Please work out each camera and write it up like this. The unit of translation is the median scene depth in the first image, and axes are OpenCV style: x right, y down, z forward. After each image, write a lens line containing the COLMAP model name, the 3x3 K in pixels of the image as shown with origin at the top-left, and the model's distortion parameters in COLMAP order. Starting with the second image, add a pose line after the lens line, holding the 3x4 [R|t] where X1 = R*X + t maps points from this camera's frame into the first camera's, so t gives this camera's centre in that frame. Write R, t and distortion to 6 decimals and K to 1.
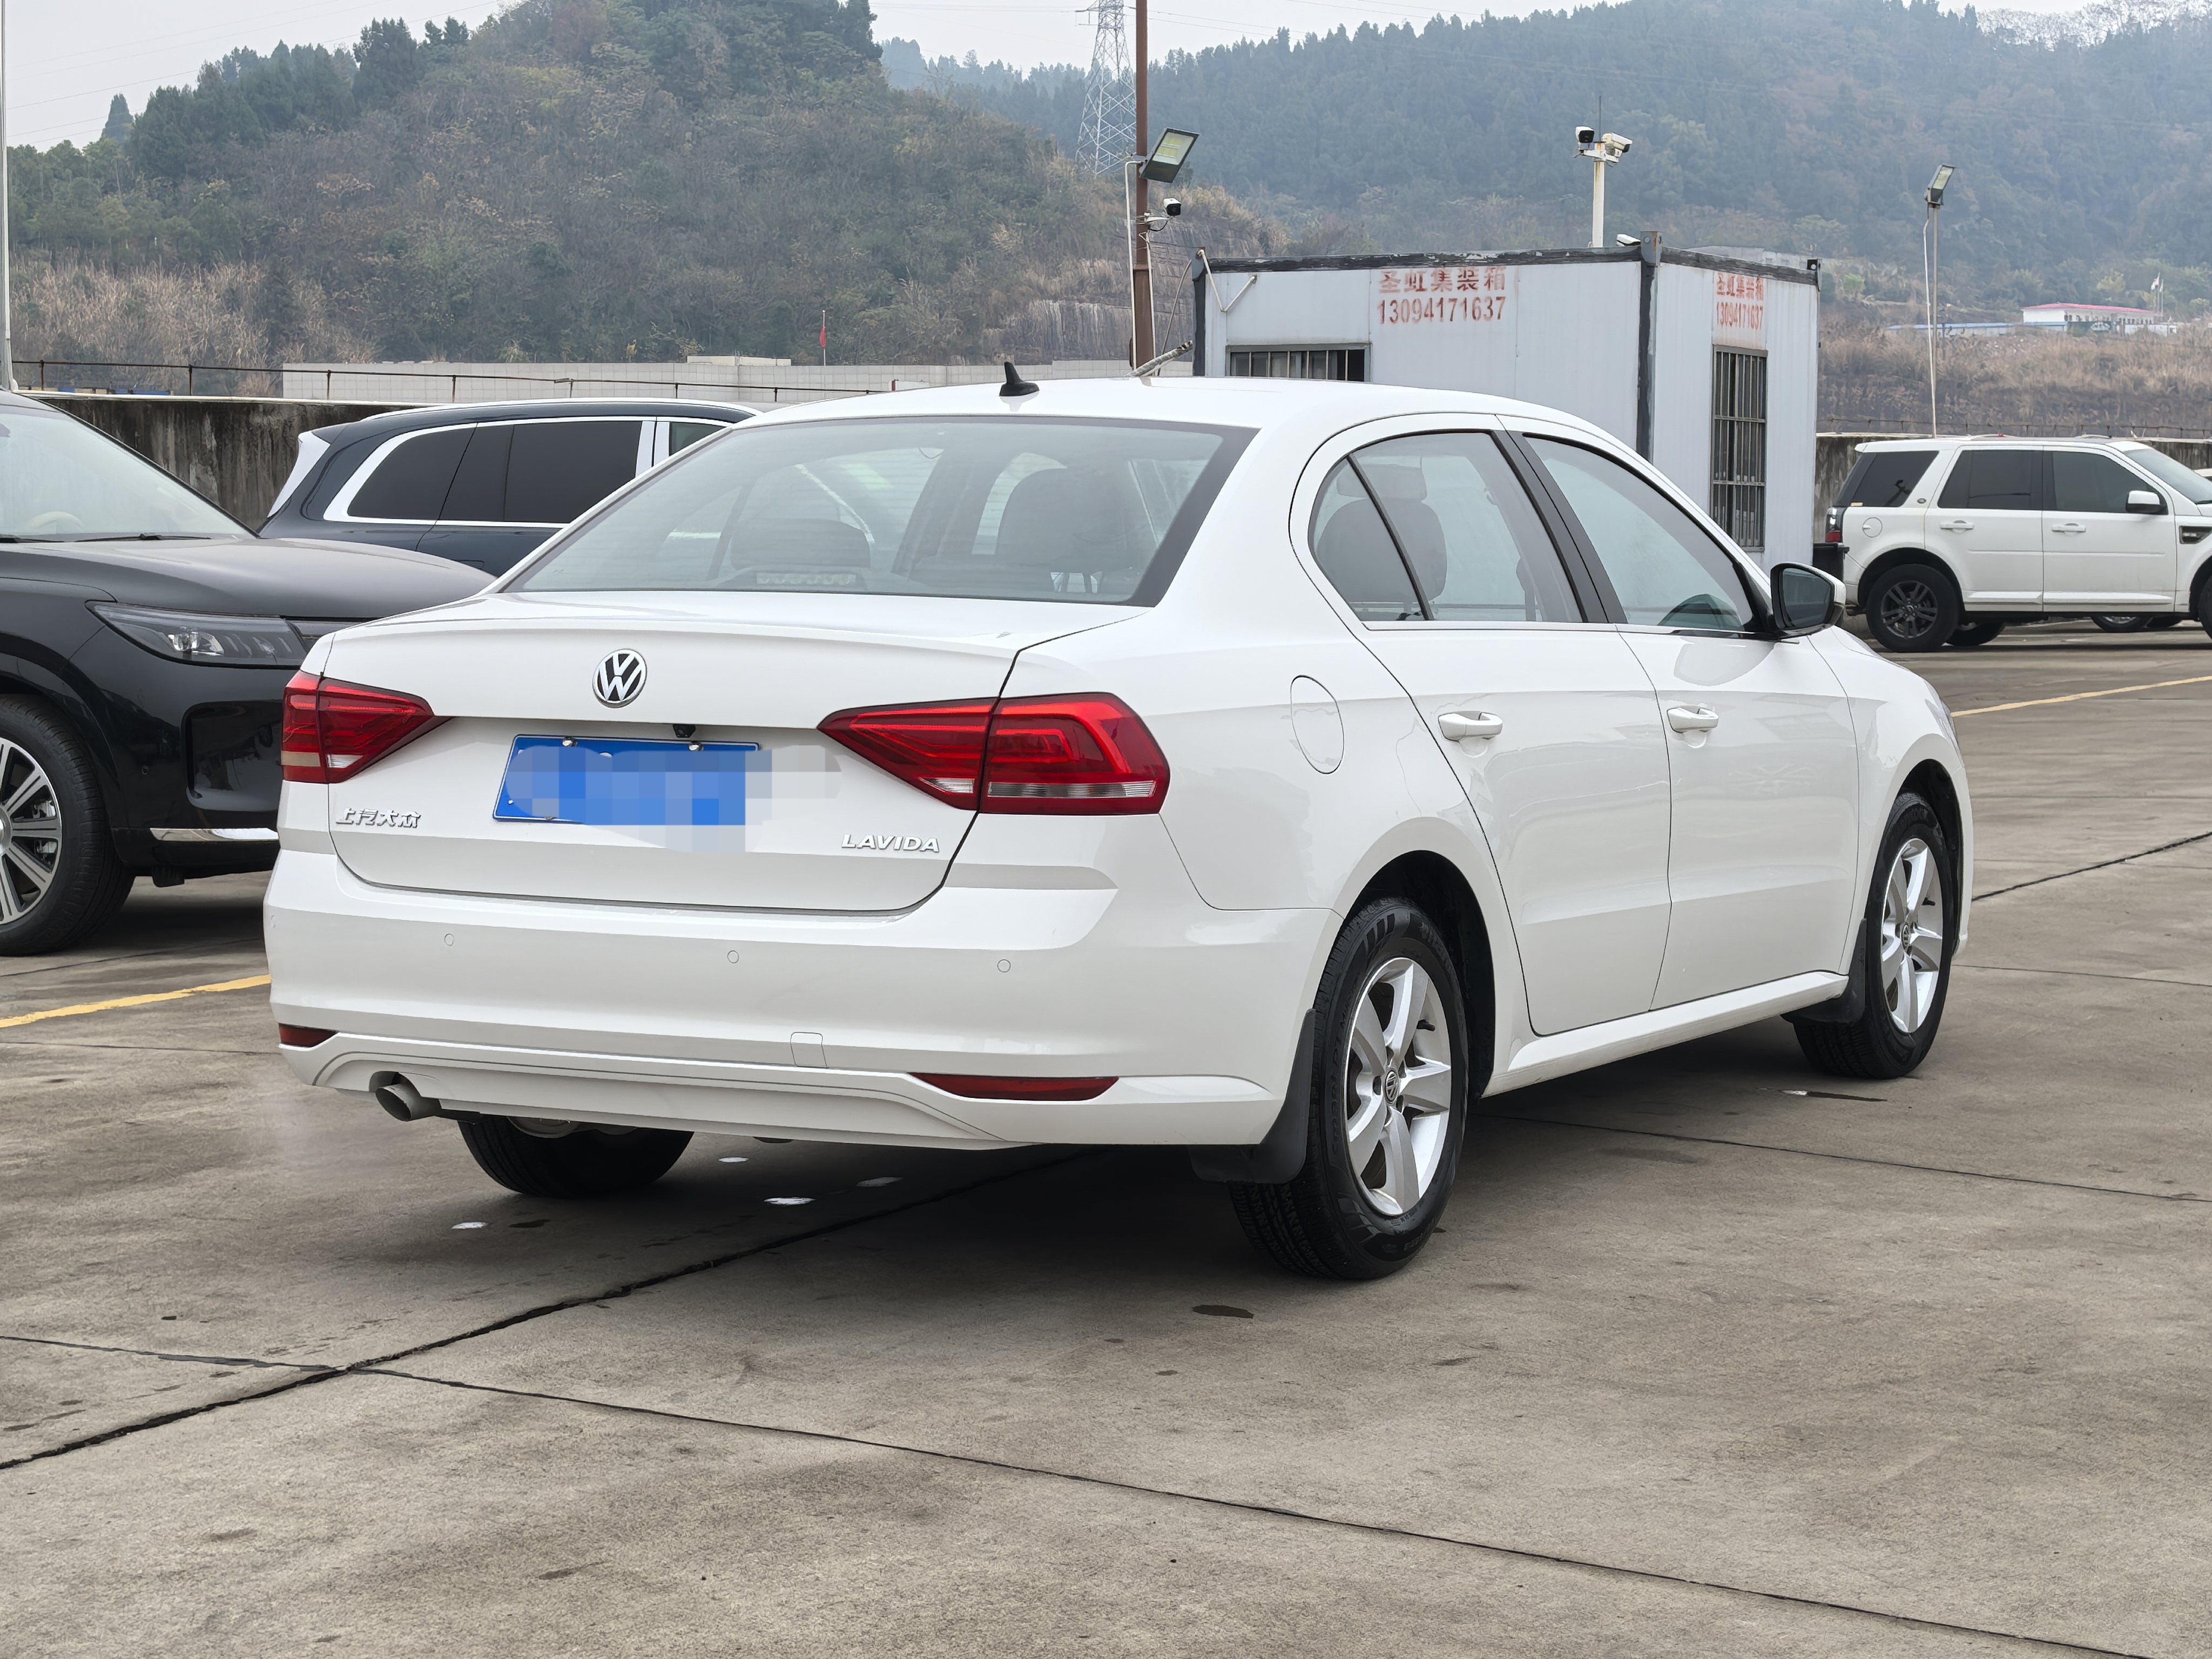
lens RADIAL K [[4691.5, 0, 1106.0], [0, 4691.5, 829.5], [0, 0, 1]] dist [0.265860, -0.504907]
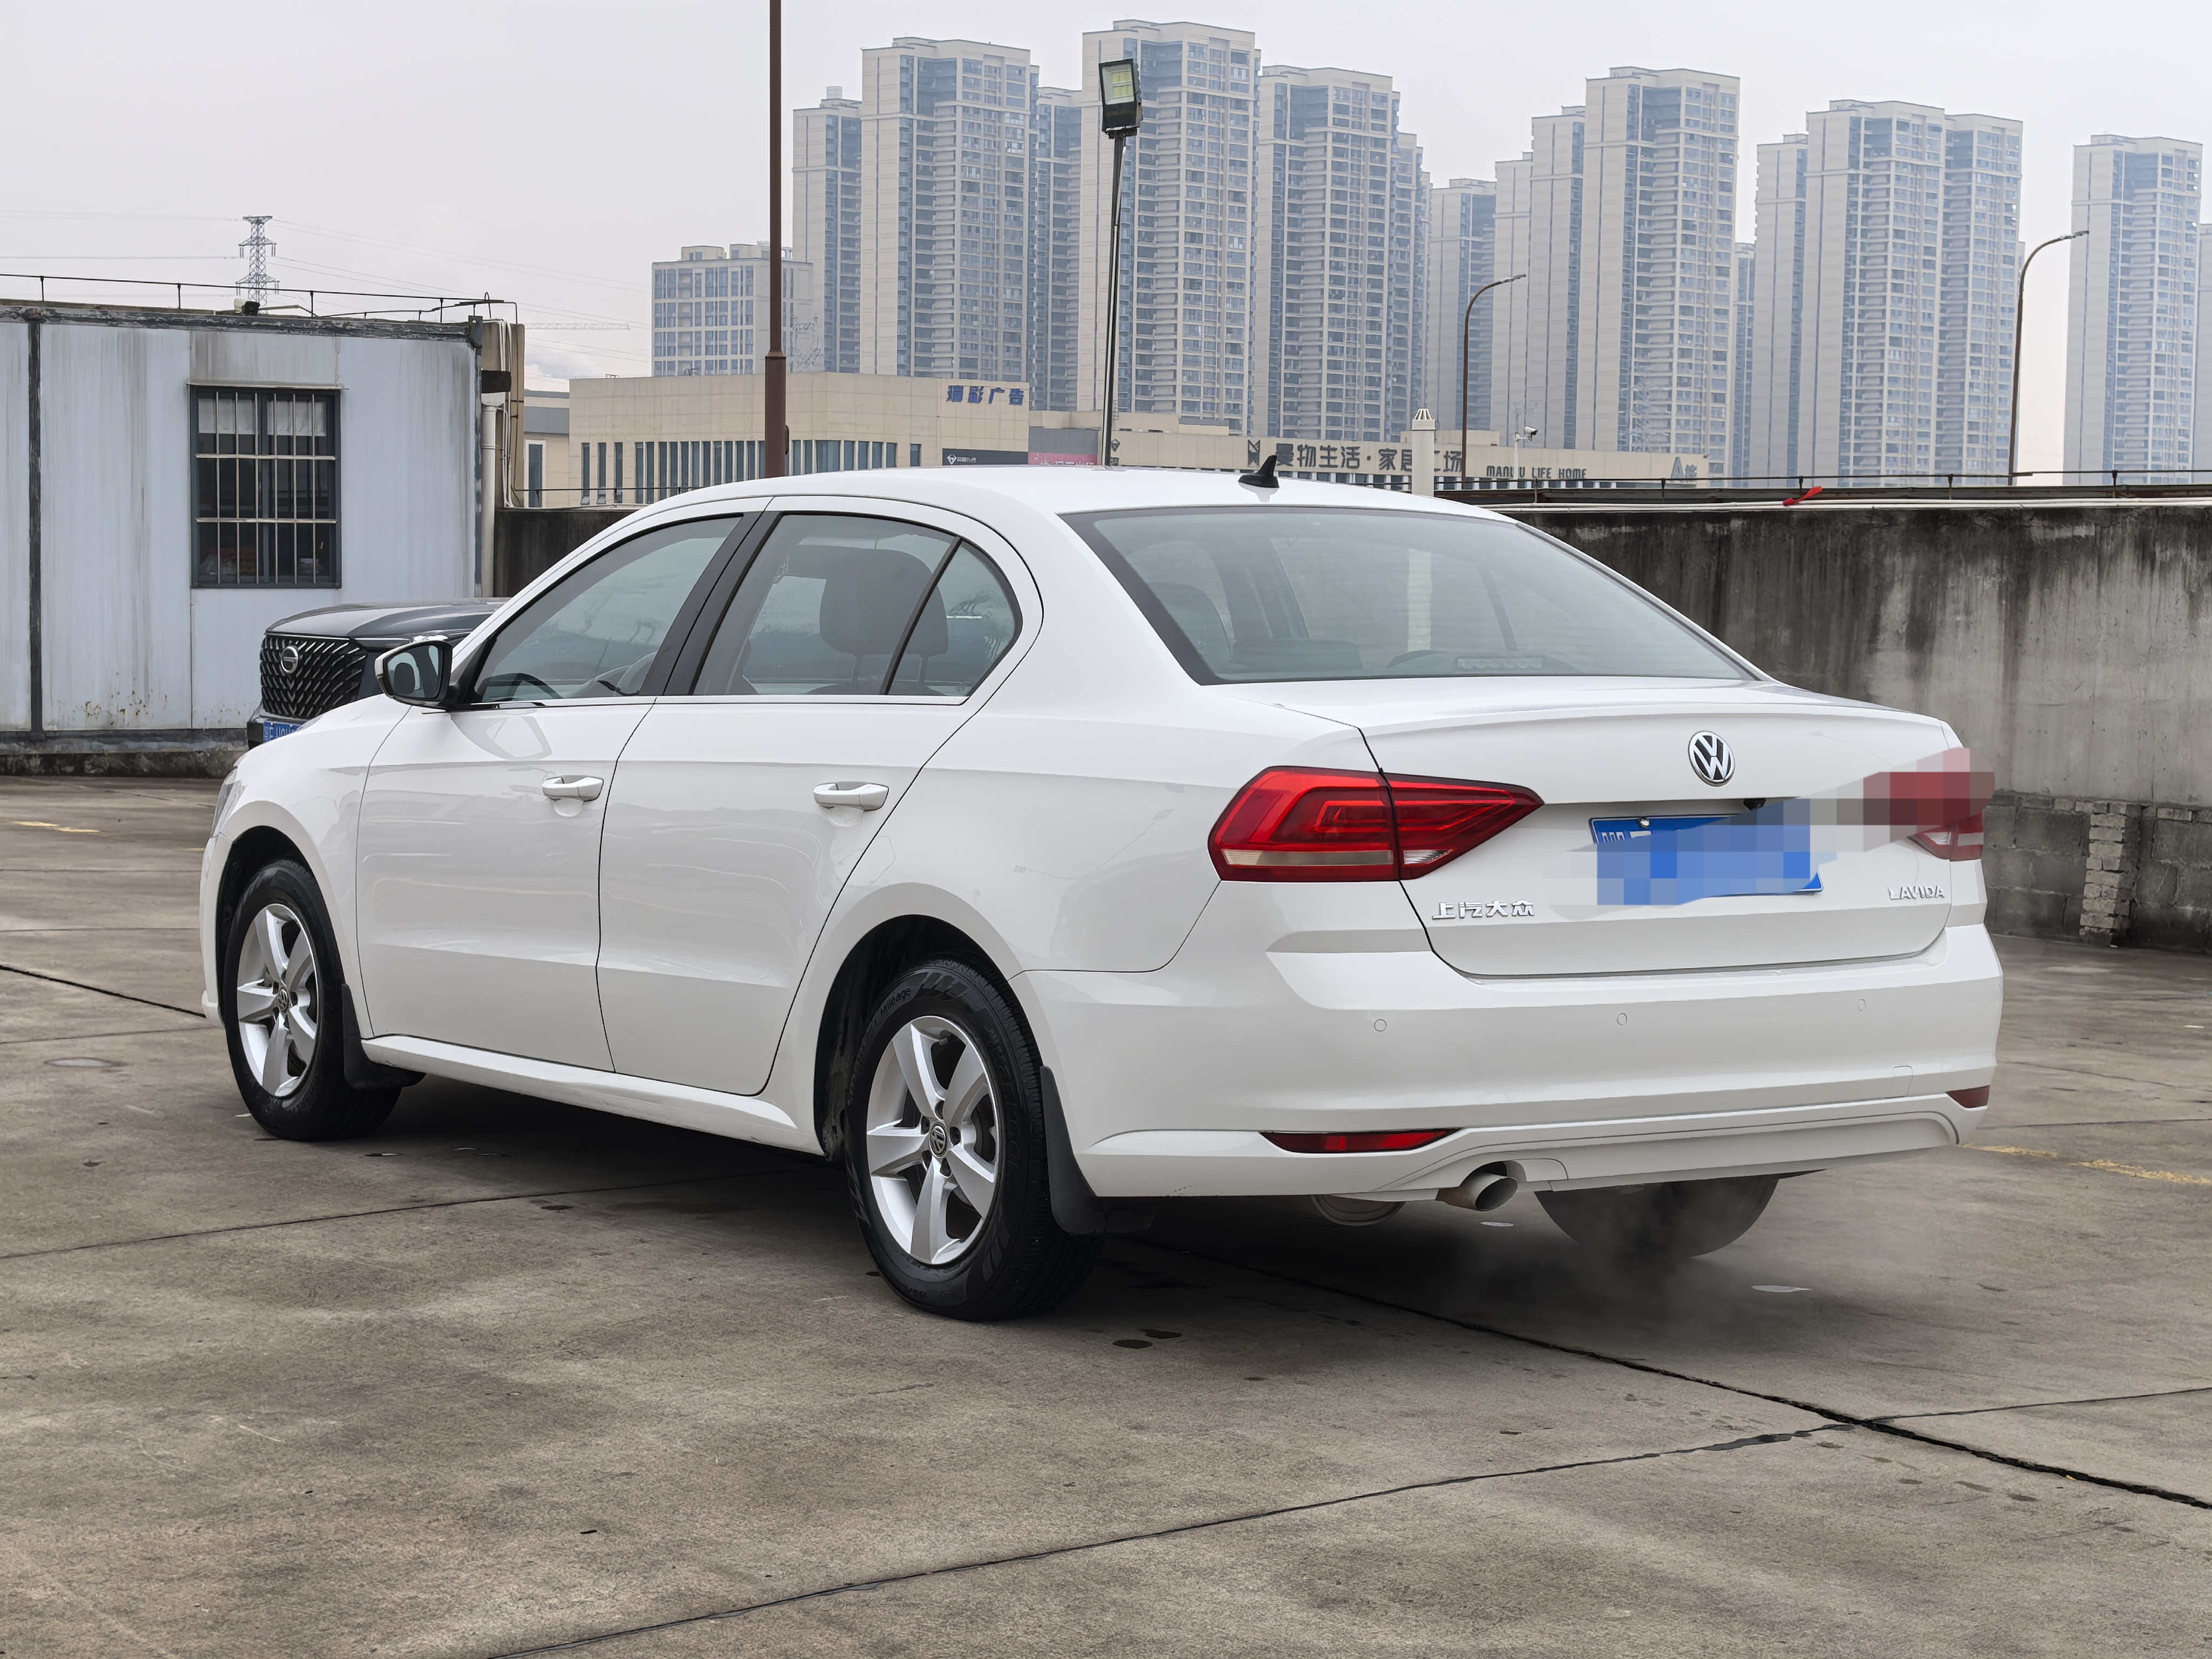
lens RADIAL K [[4566.3, 0, 1106.0], [0, 4566.3, 829.5], [0, 0, 1]] dist [0.293326, -0.839755]
pose [[0.461686, -0.051637, 0.885539, -1.068611], [0.057153, 0.997962, 0.028396, -0.052484], [-0.885200, 0.037501, 0.463696, 0.627889]]
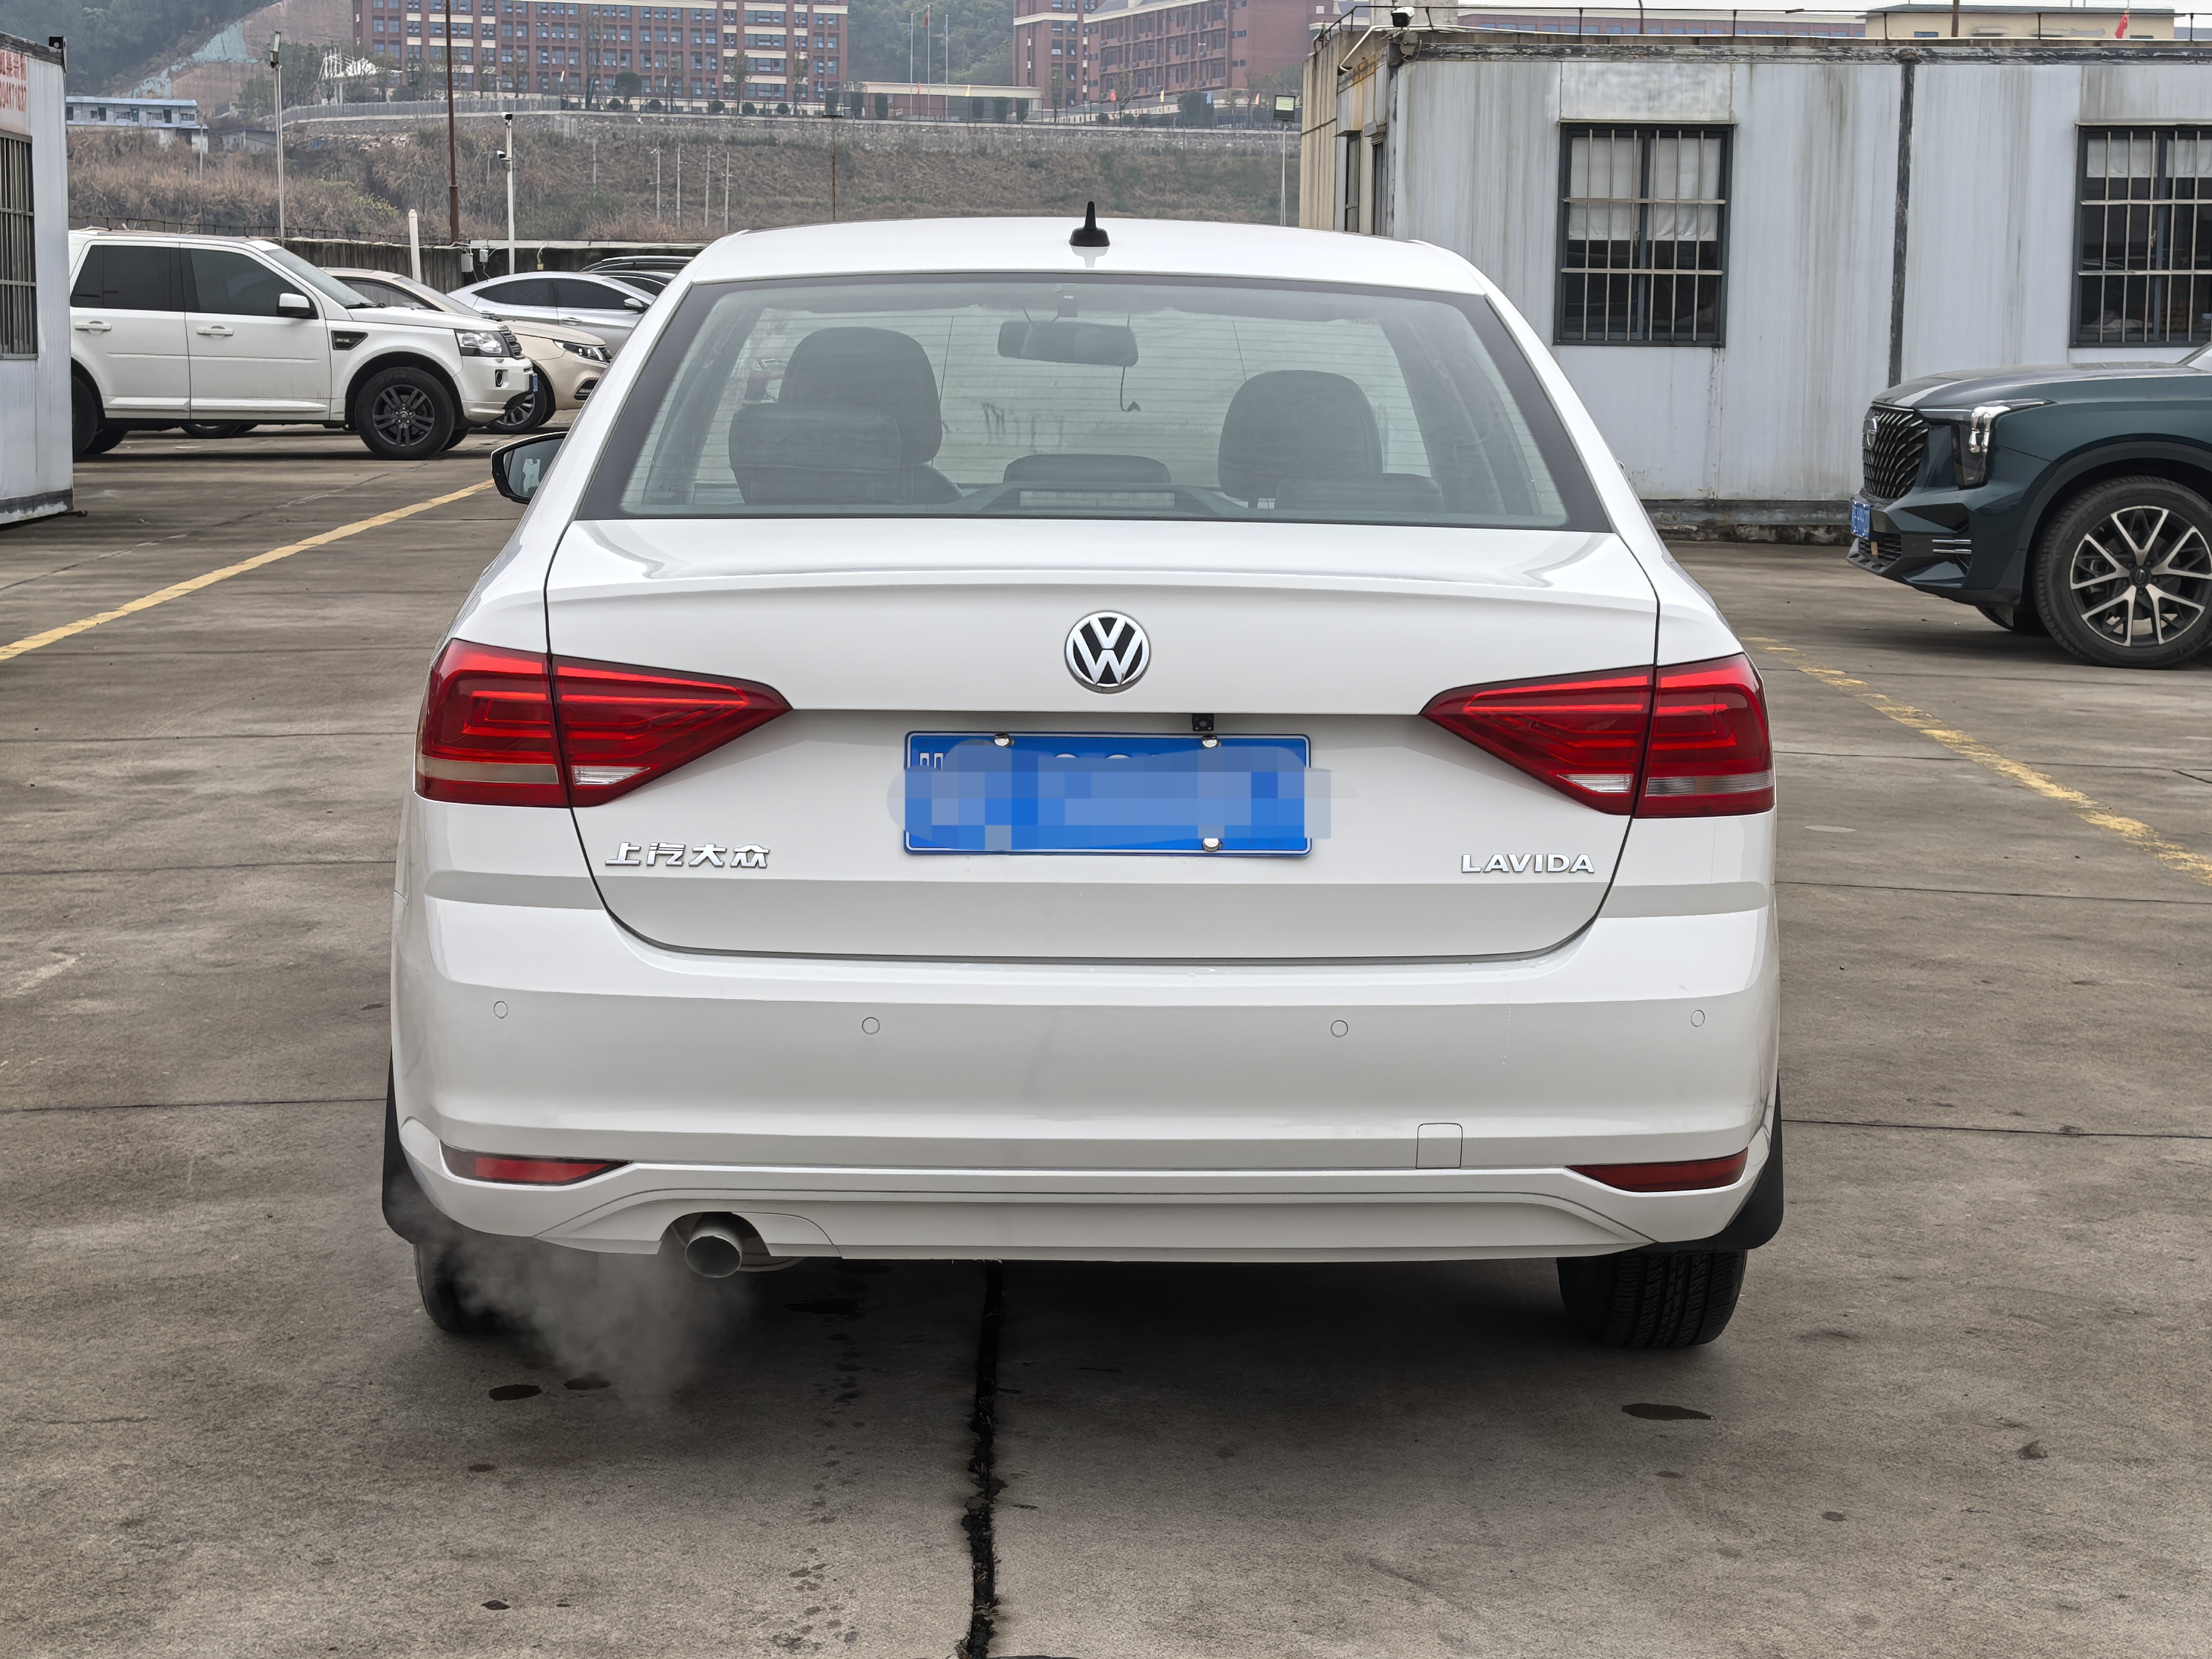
lens RADIAL K [[4566.3, 0, 1106.0], [0, 4566.3, 829.5], [0, 0, 1]] dist [0.293326, -0.839755]
pose [[0.855301, -0.054191, 0.515290, -0.459534], [0.028170, 0.997908, 0.058187, -0.045005], [-0.517365, -0.035252, 0.855038, 0.389175]]
